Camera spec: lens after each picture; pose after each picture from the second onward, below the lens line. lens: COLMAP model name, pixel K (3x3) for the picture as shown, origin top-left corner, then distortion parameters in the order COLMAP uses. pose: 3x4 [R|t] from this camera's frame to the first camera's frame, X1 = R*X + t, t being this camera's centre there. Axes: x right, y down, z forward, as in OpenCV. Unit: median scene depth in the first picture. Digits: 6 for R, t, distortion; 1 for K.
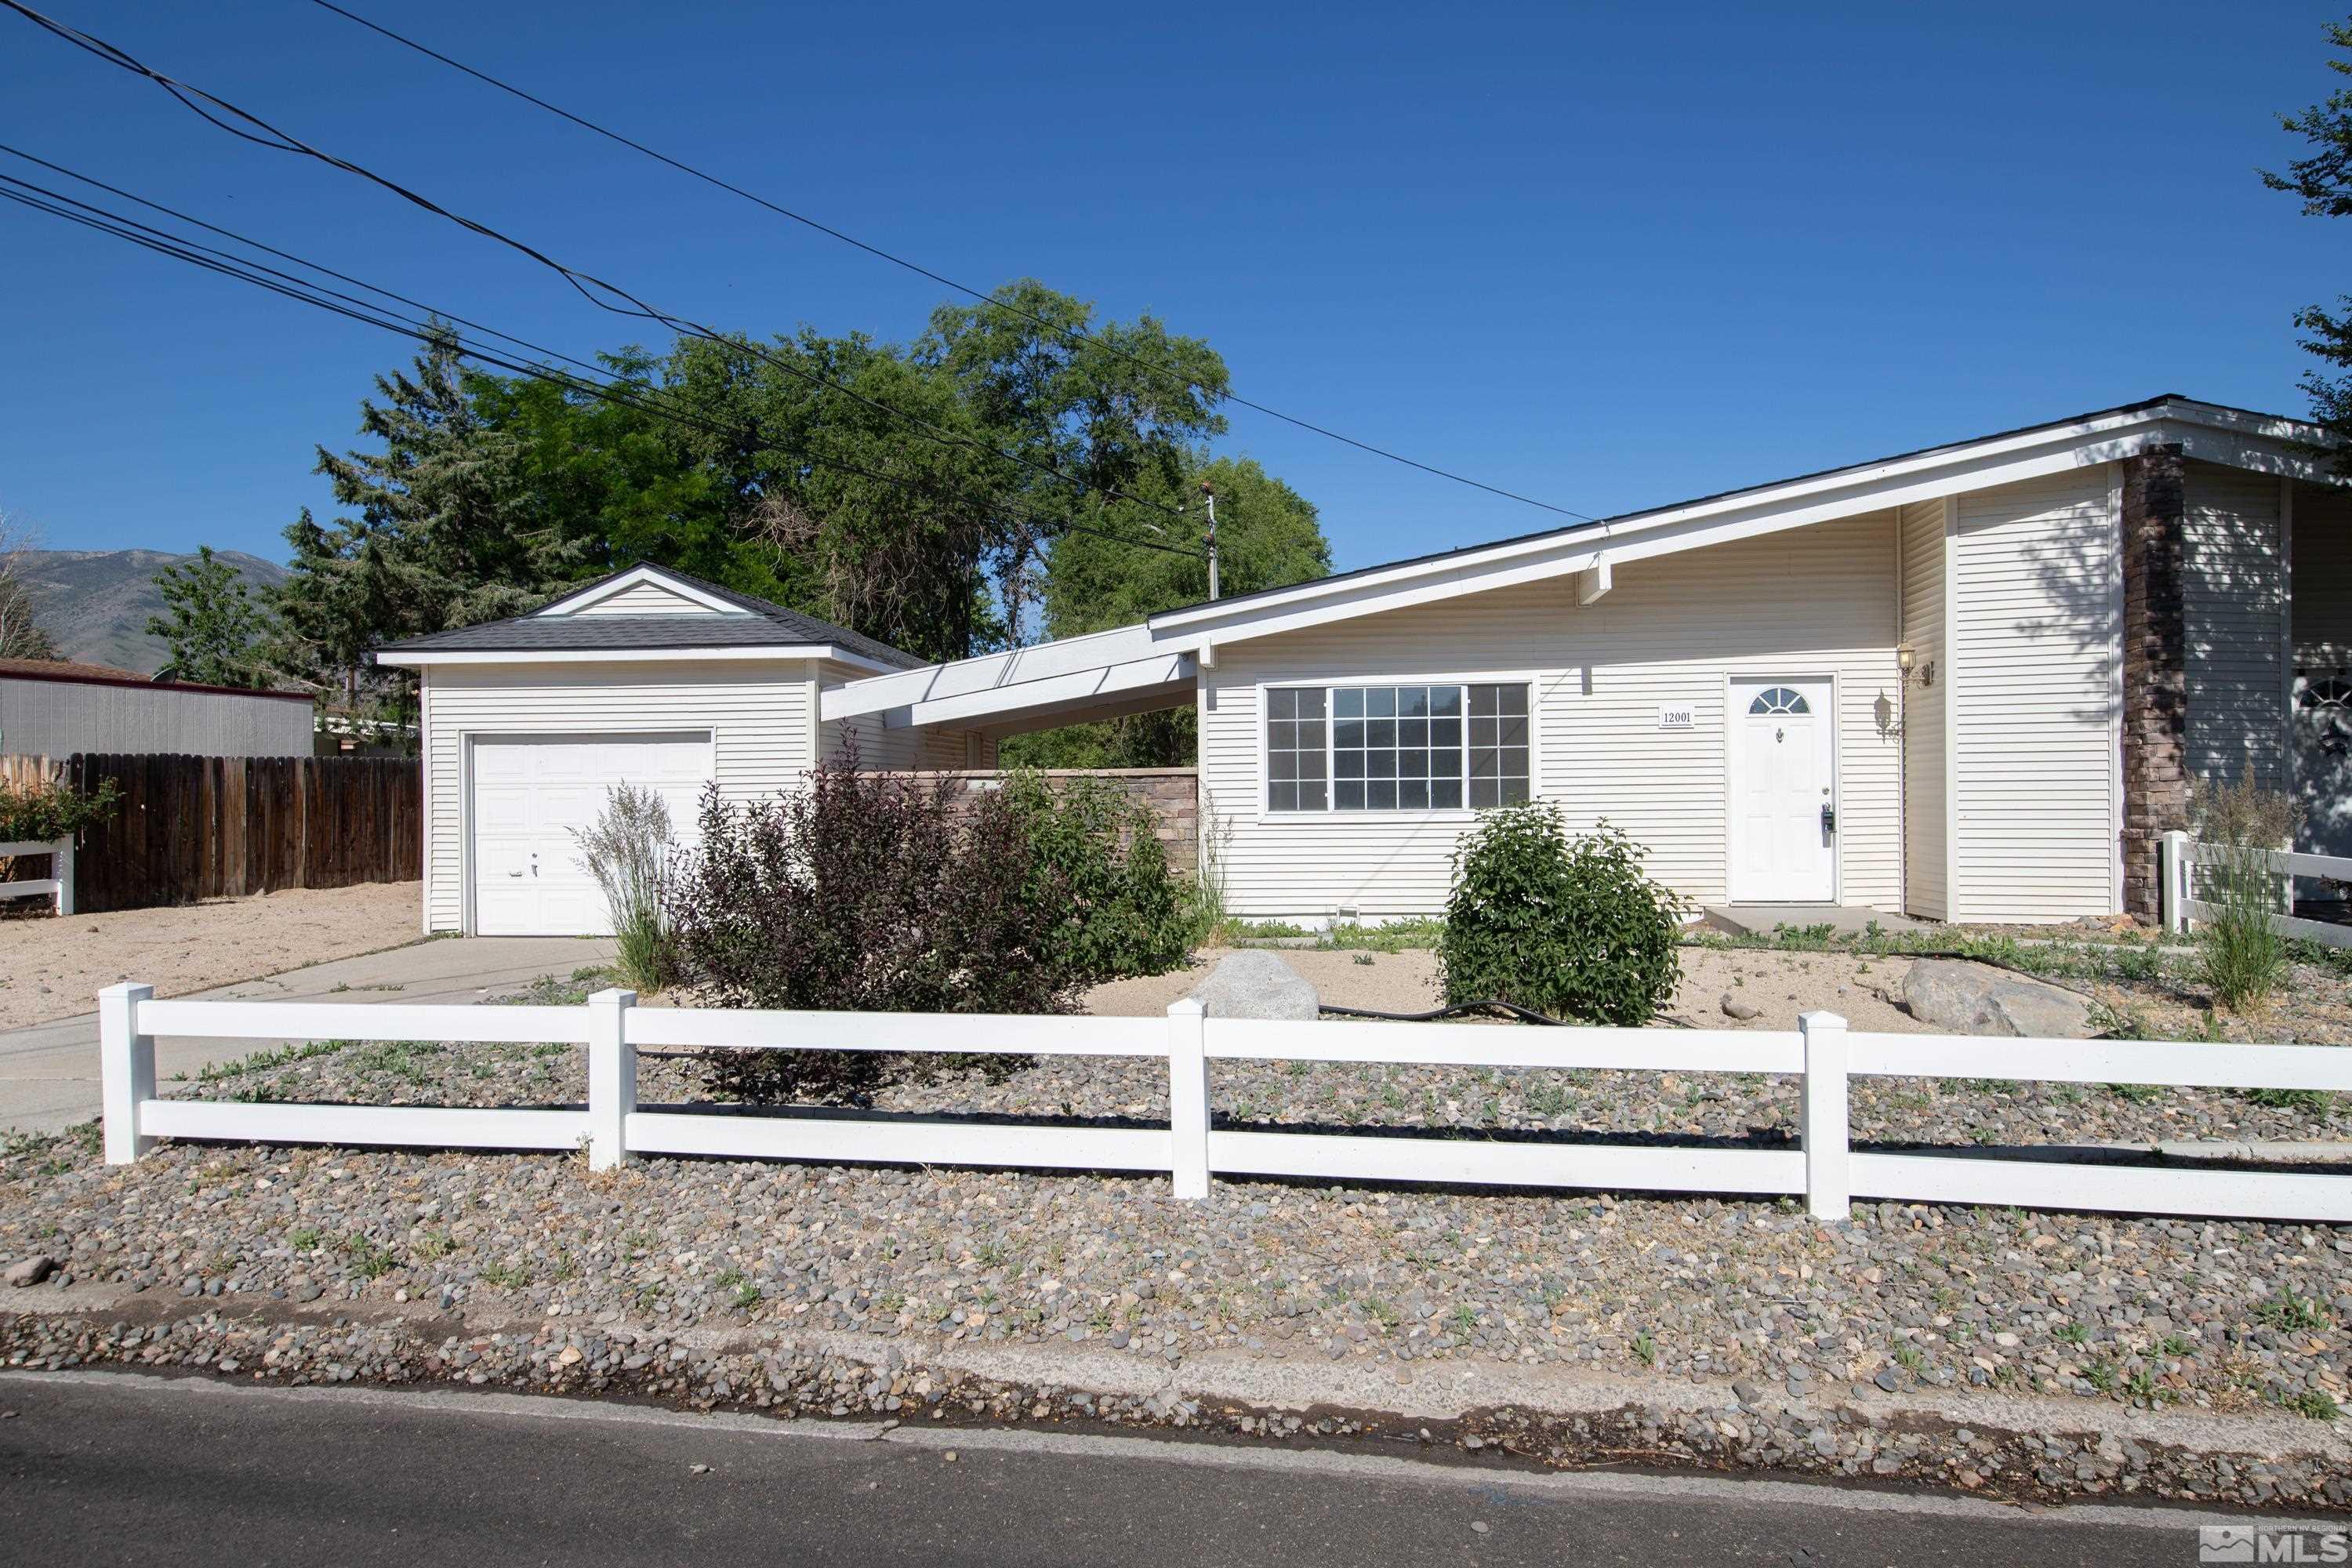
lens RADIAL K [[1415.6, 0, 1176.0], [0, 1415.6, 784.0], [0, 0, 1]] dist [0.004726, 0.003879]
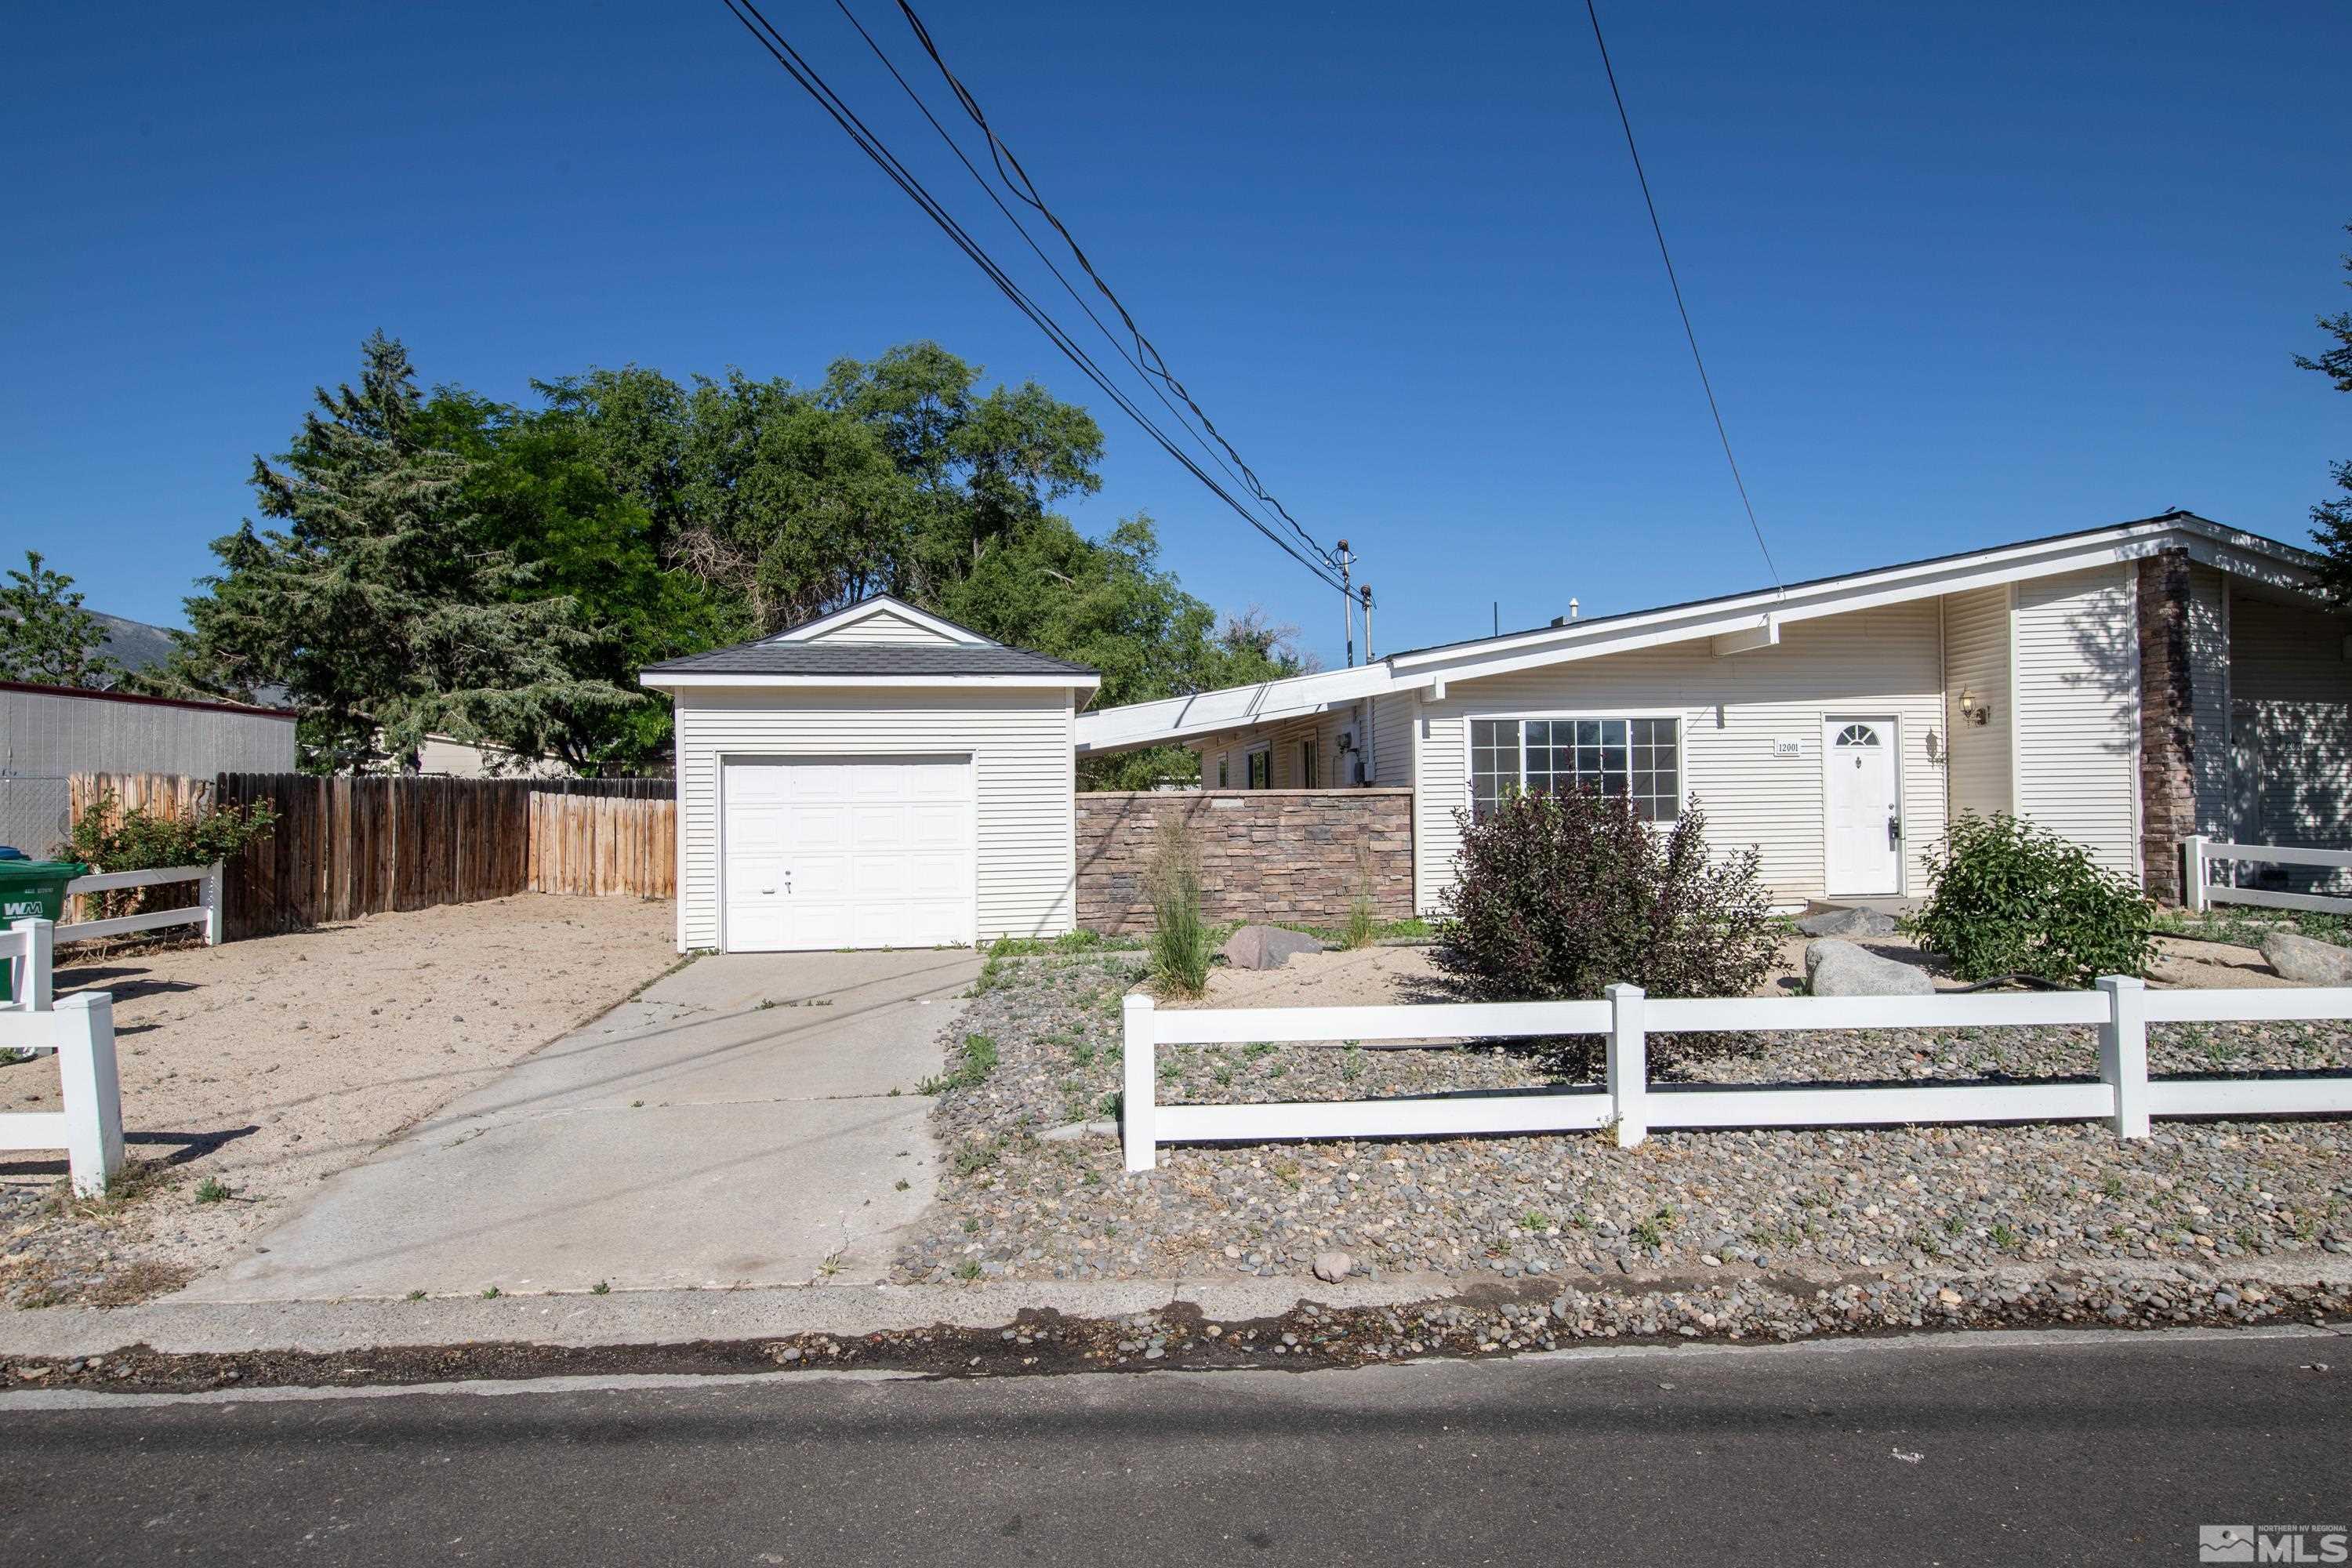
lens RADIAL K [[1265.1, 0, 1172.2], [0, 1265.1, 769.0], [0, 0, 1]] dist [0.010168, -0.000865]
pose [[0.974084, 0.003469, 0.226161, -0.408029], [0.002556, 0.999650, -0.026343, -0.000197], [-0.226173, 0.026239, 0.973734, 0.039263]]
